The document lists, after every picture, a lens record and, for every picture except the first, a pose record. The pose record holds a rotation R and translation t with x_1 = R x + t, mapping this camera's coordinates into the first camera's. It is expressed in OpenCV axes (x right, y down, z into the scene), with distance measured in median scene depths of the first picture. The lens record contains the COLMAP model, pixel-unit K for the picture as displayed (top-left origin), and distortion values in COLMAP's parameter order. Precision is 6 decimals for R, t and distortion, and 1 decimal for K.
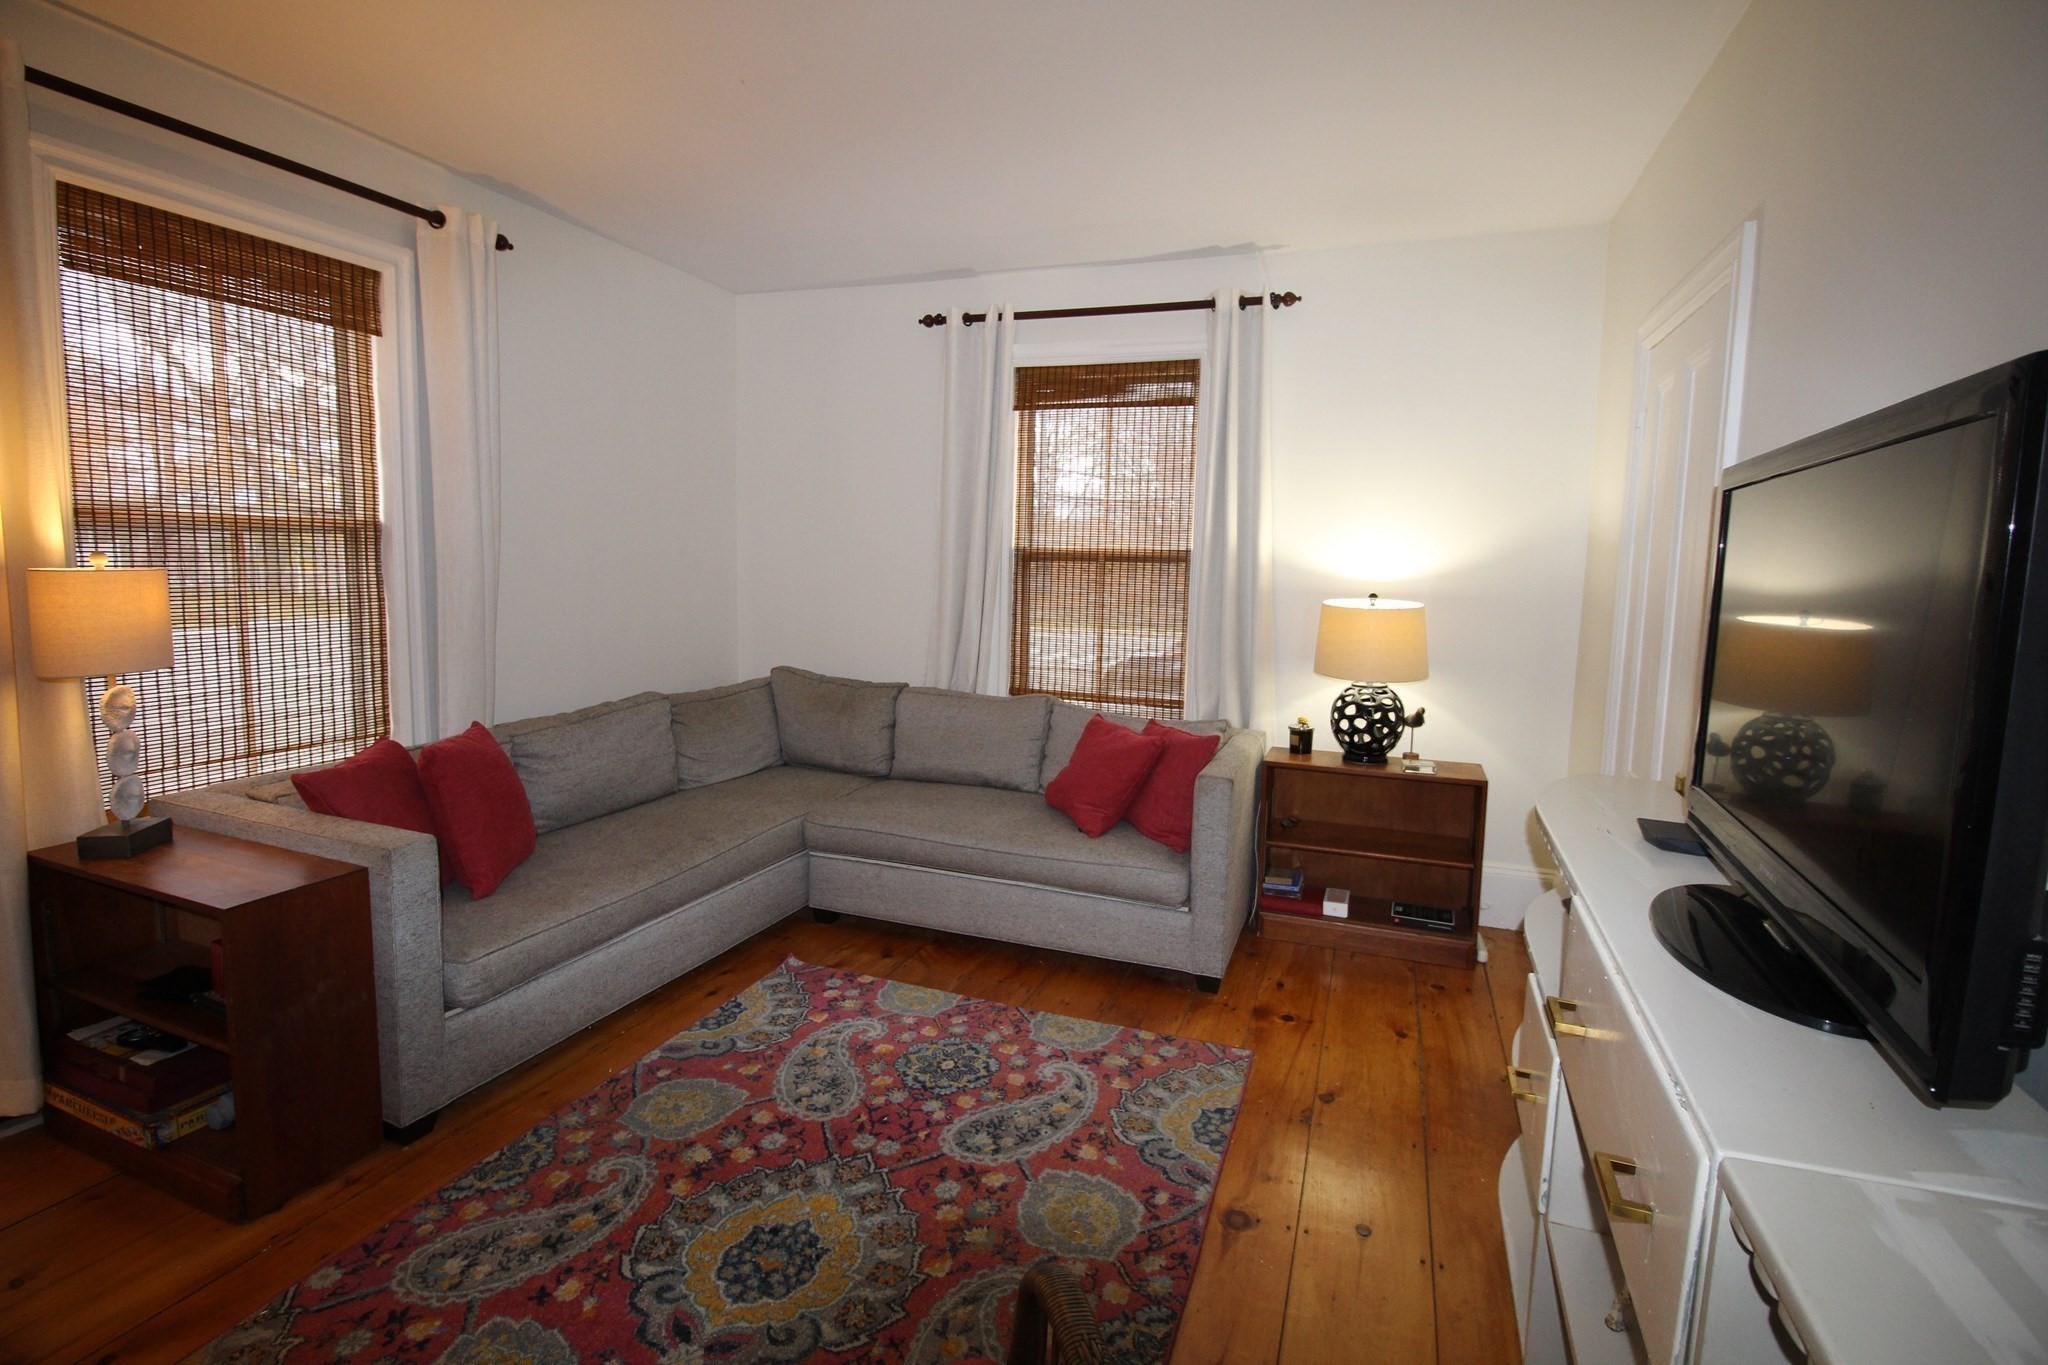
lens RADIAL K [[935.3, 0, 1049.5], [0, 935.3, 652.6], [0, 0, 1]] dist [-0.010679, -0.001566]
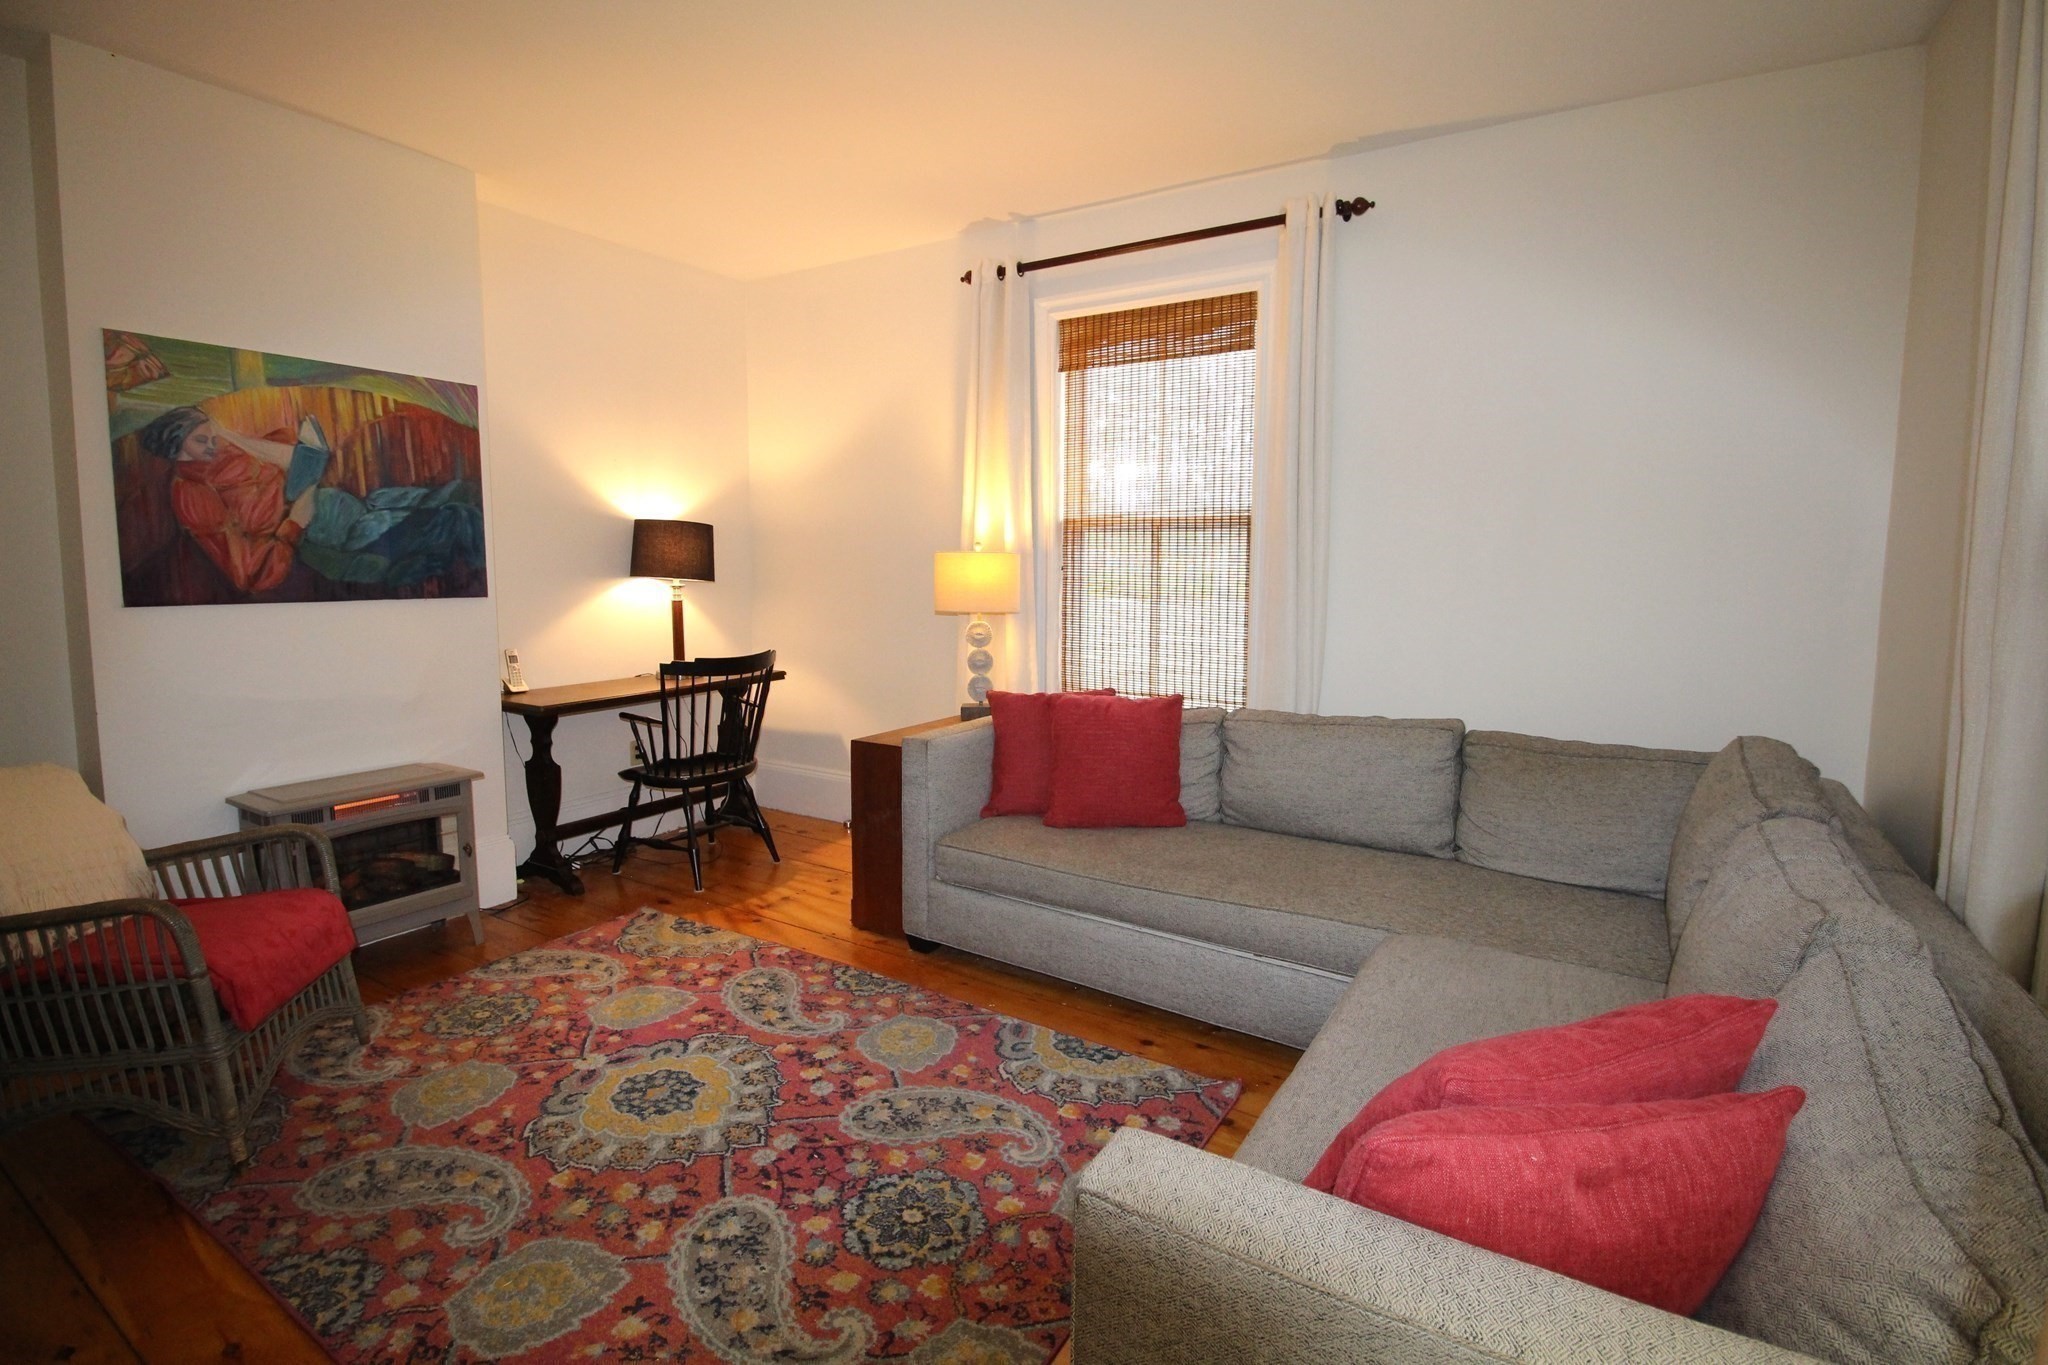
lens RADIAL K [[935.3, 0, 1029.8], [0, 935.3, 661.4], [0, 0, 1]] dist [-0.010679, -0.001566]
pose [[-0.201438, 0.086603, -0.975665, 0.590009], [-0.108034, 0.988042, 0.110007, -0.081372], [0.973525, 0.127564, -0.189673, 1.271982]]
